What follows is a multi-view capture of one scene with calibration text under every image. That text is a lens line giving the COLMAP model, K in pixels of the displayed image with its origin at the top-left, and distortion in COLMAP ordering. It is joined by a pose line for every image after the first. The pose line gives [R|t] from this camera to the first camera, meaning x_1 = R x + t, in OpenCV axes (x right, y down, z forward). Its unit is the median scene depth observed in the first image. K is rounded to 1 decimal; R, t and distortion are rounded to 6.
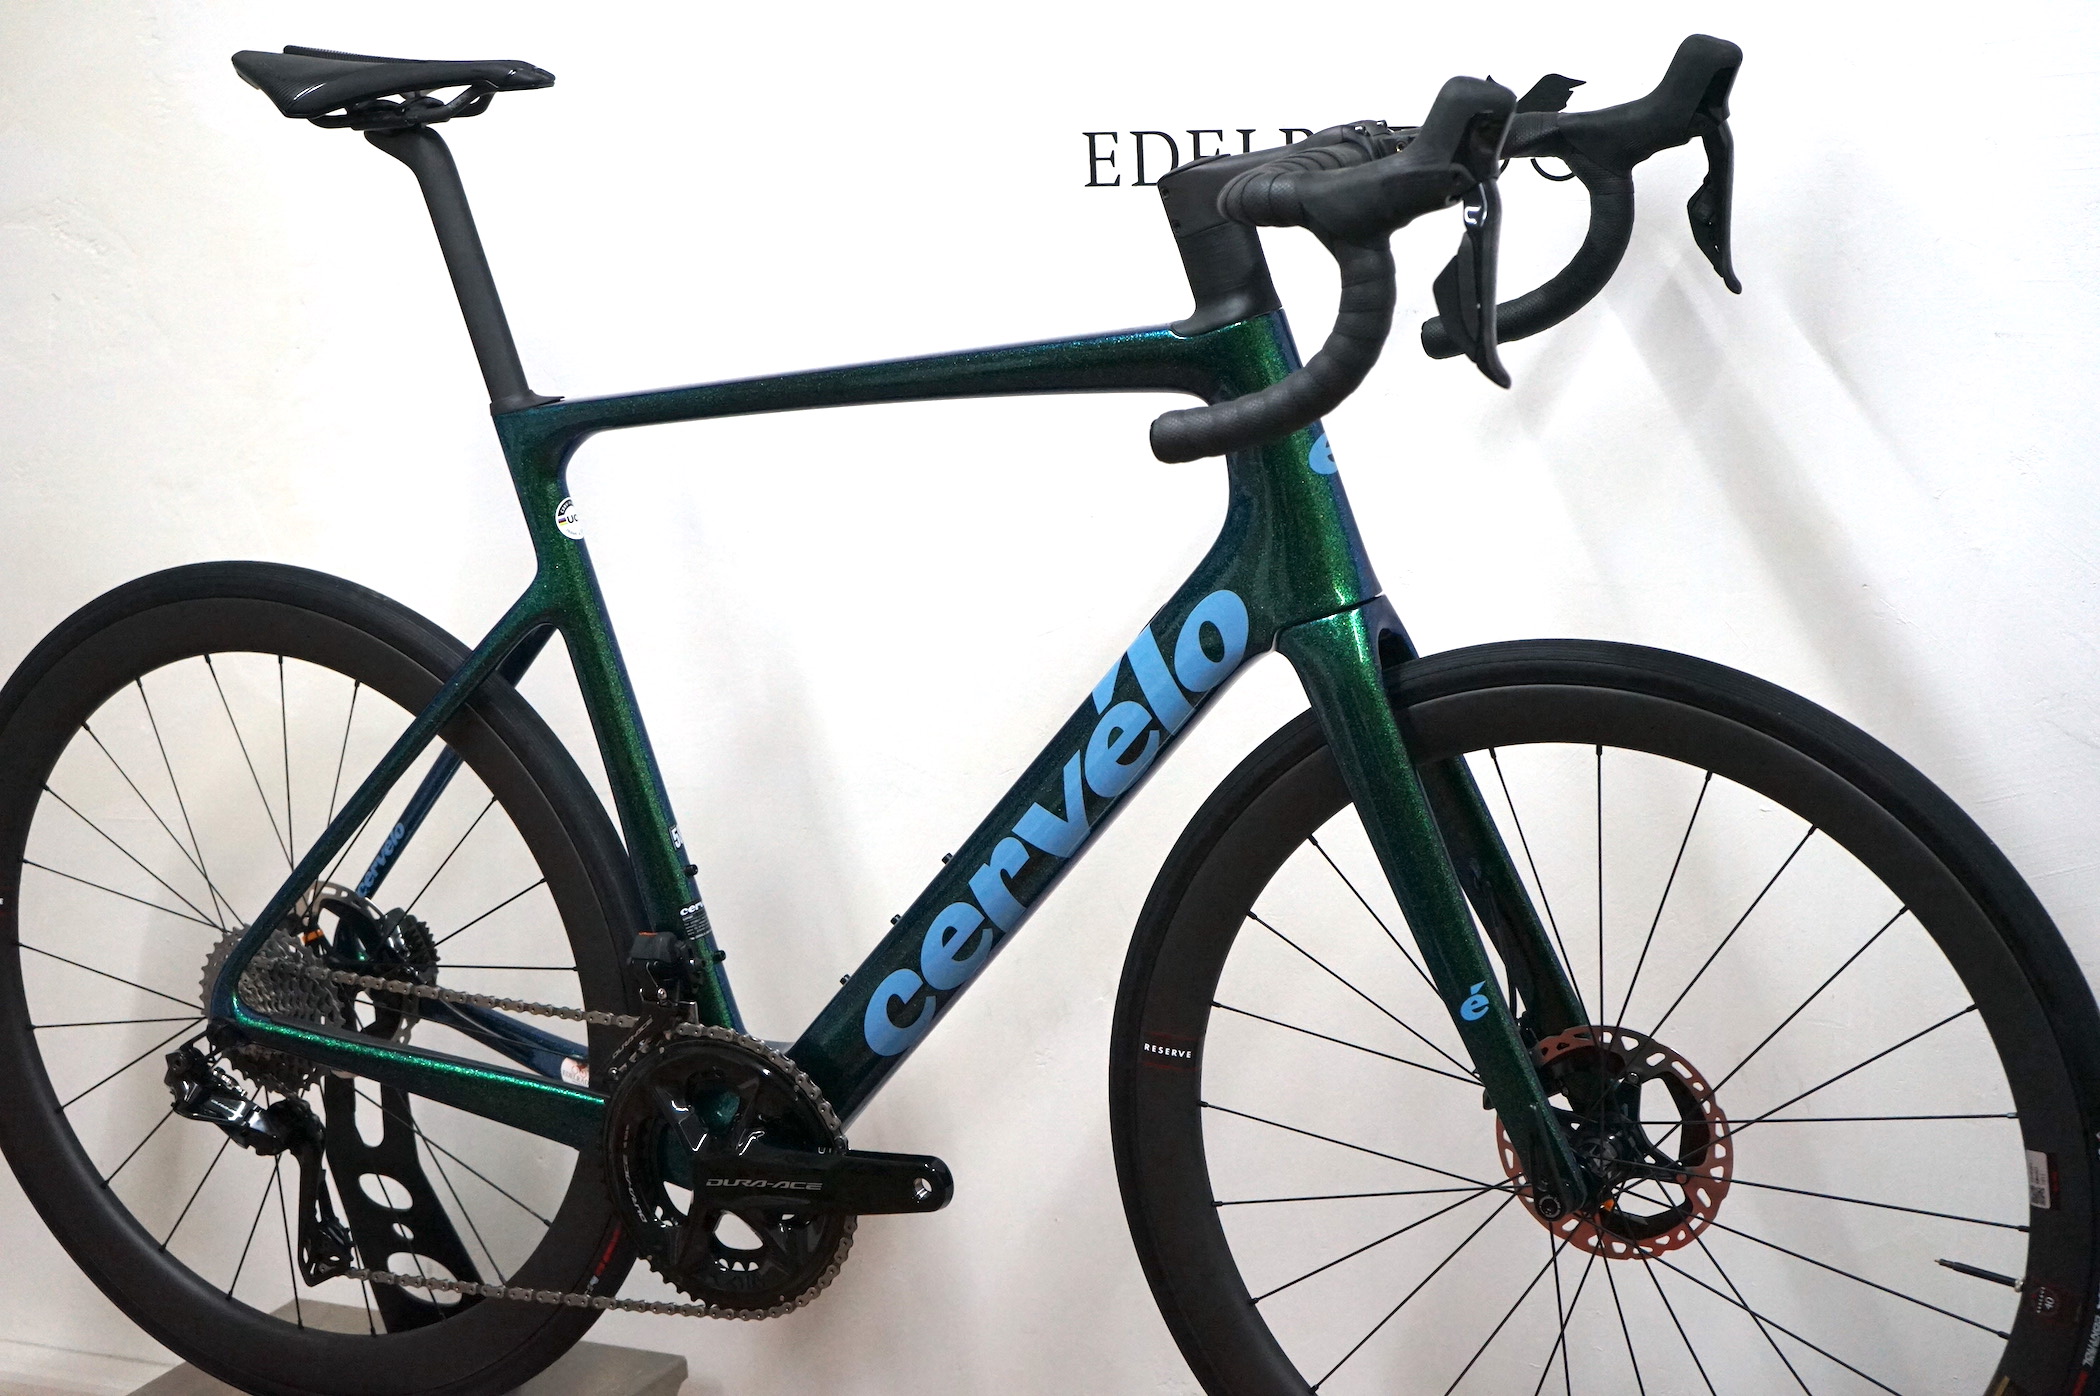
lens RADIAL K [[3624.9, 0, 1053.1], [0, 3624.9, 694.4], [0, 0, 1]] dist [-0.065939, 0.000000]
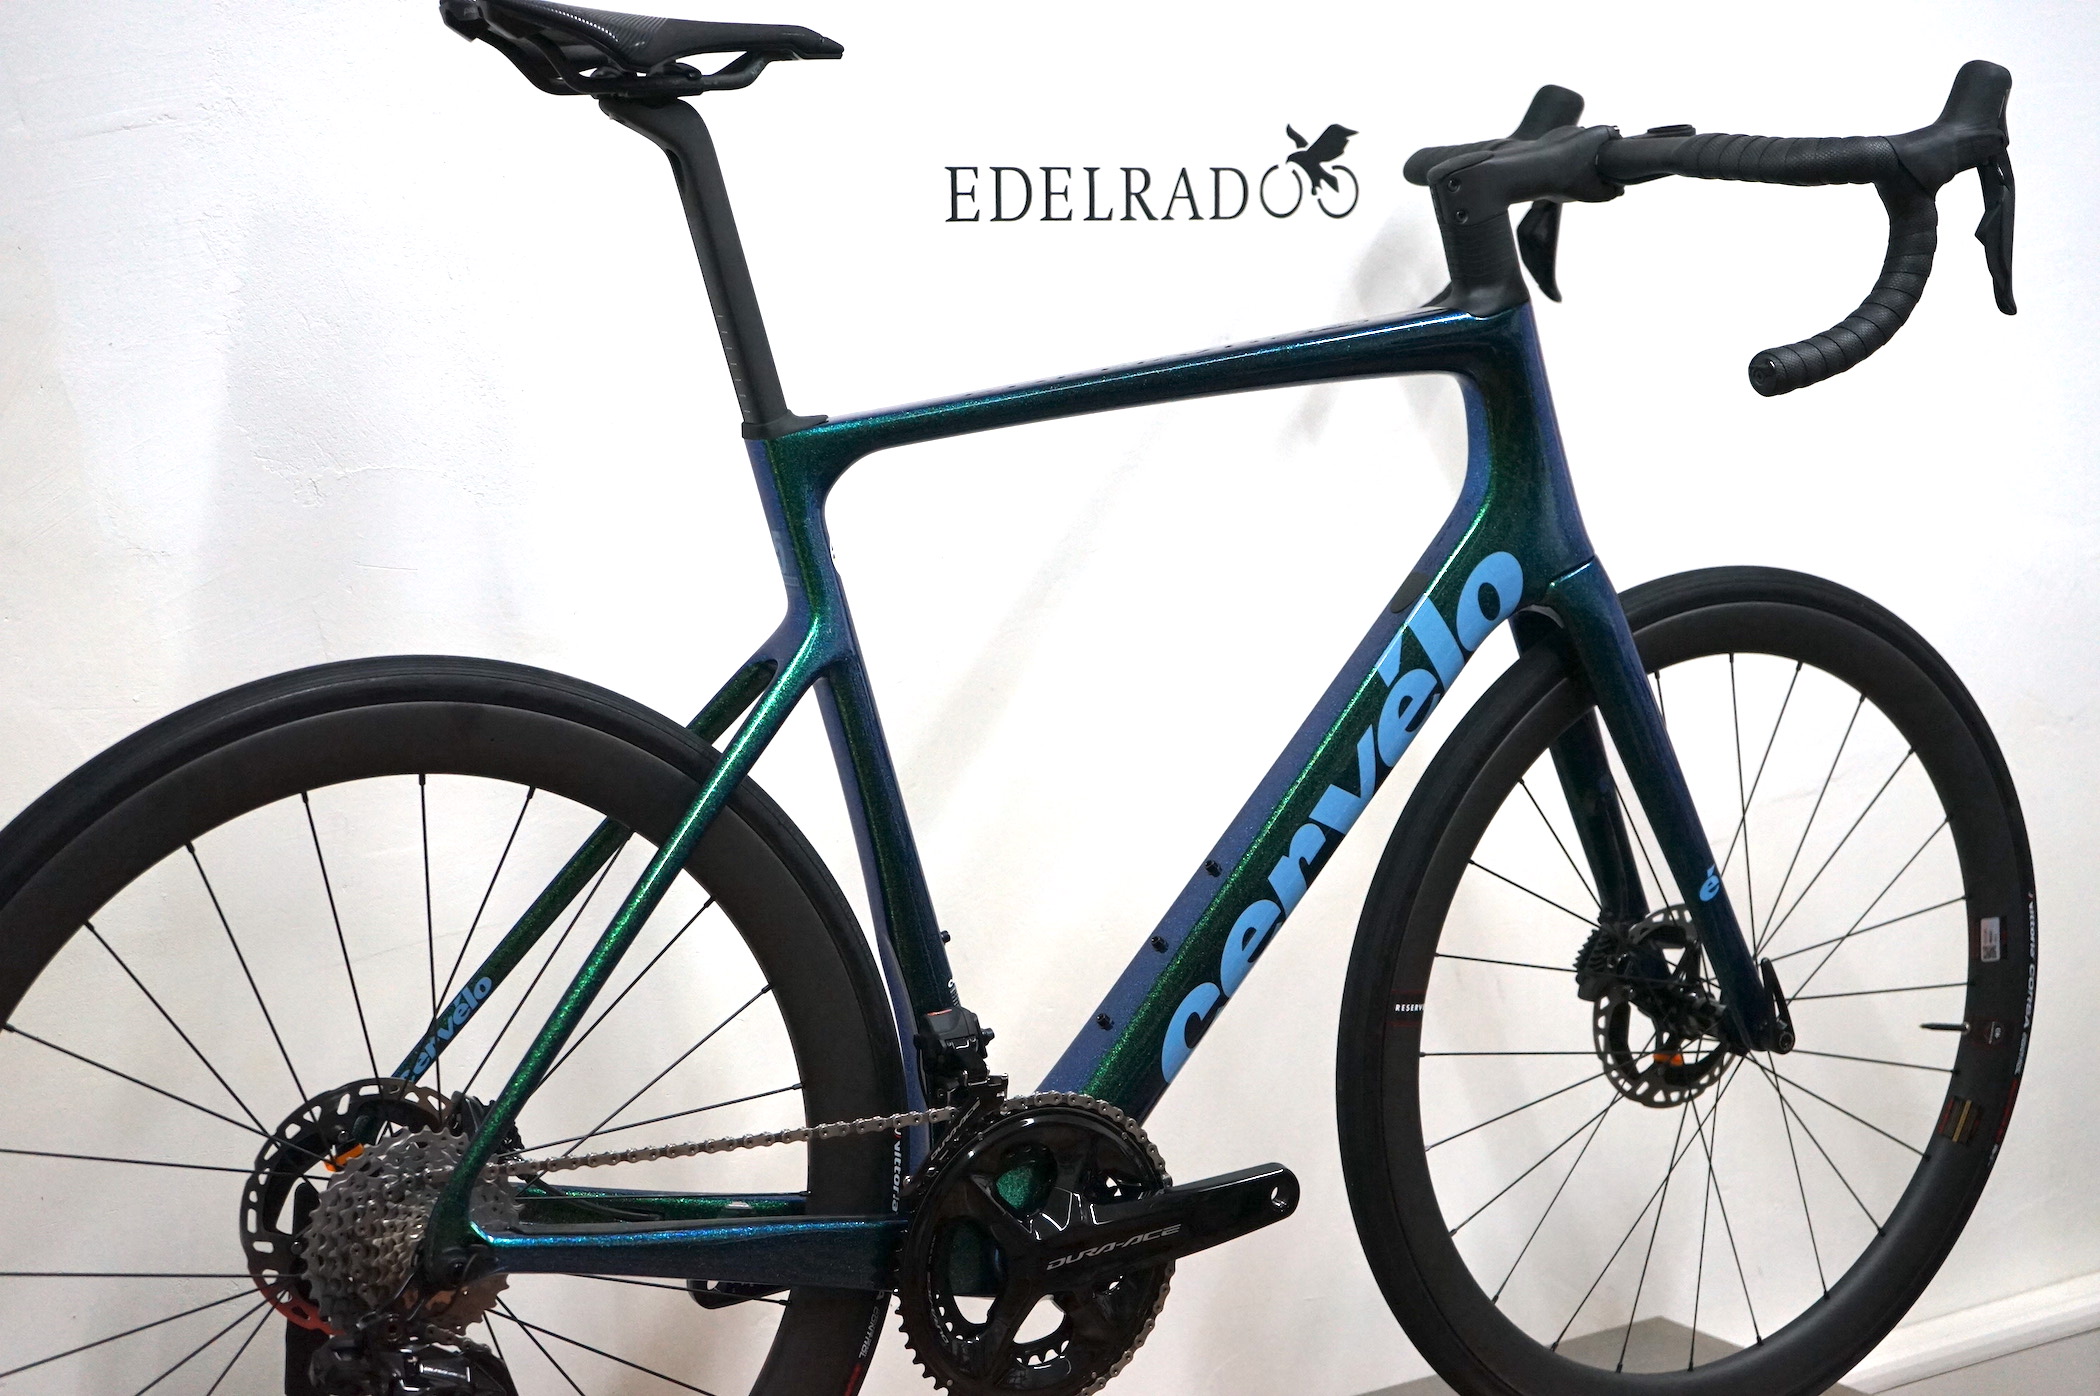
lens RADIAL K [[3257.8, 0, 1045.6], [0, 3257.8, 698.9], [0, 0, 1]] dist [-0.056578, 0.000000]
pose [[0.532774, -0.080700, 0.842401, -0.763208], [0.162103, 0.986741, -0.007994, 0.000407], [-0.830587, 0.140815, 0.538792, 0.532356]]
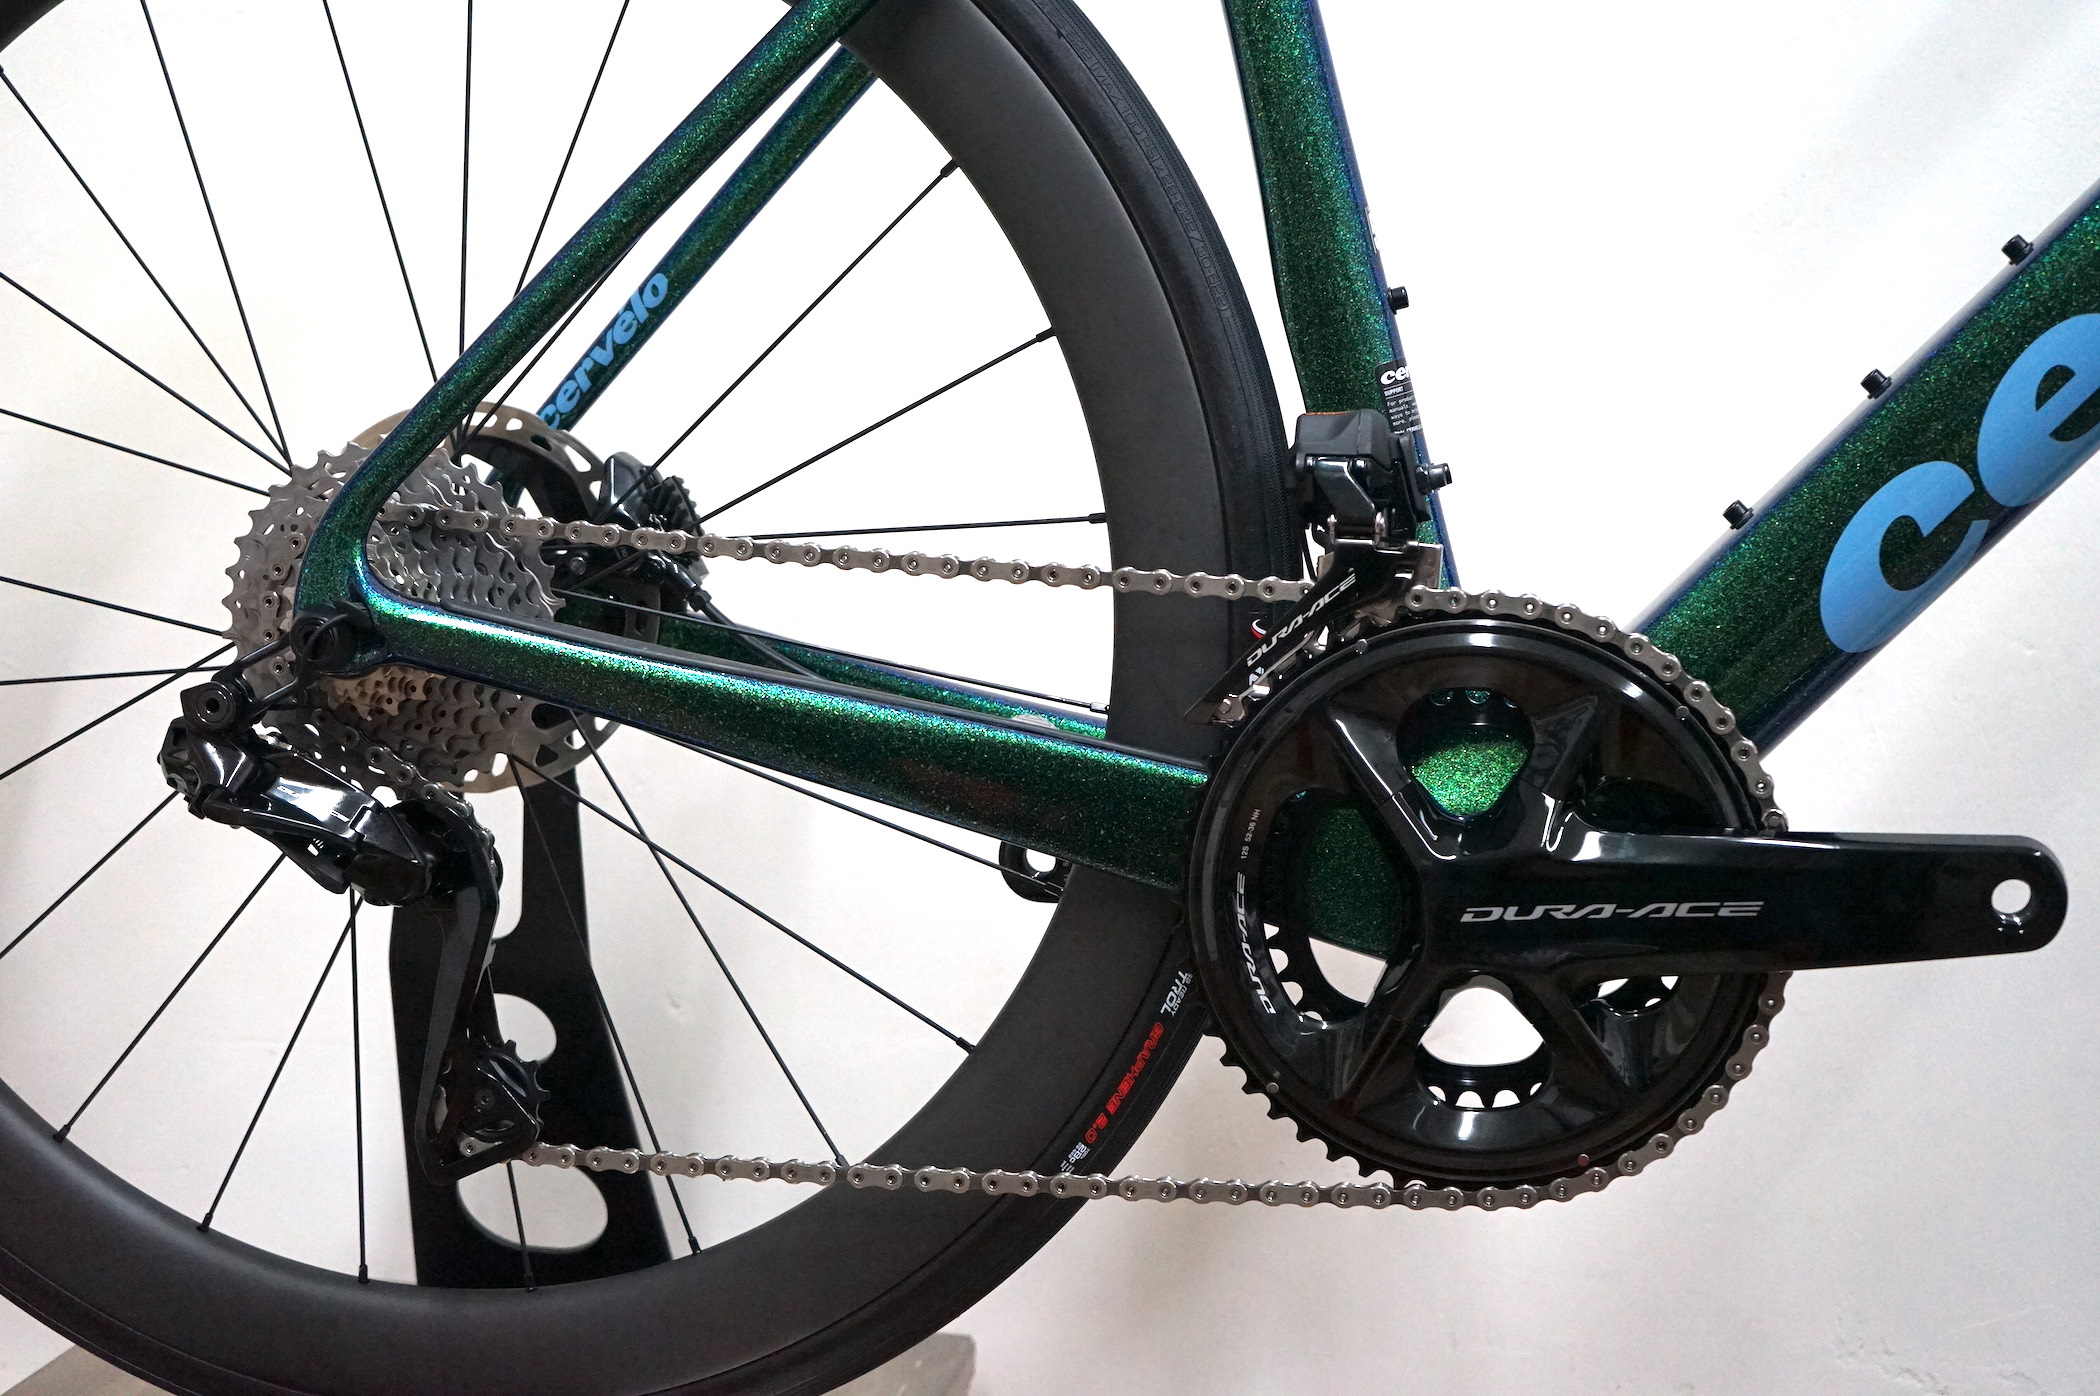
lens RADIAL K [[2848.5, 0, 1041.2], [0, 2848.5, 703.3], [0, 0, 1]] dist [0.003691, 0.000000]
pose [[0.962010, 0.037783, 0.270386, -0.250965], [-0.018269, 0.997067, -0.074326, 0.134061], [-0.272401, 0.066563, 0.959879, 0.638469]]
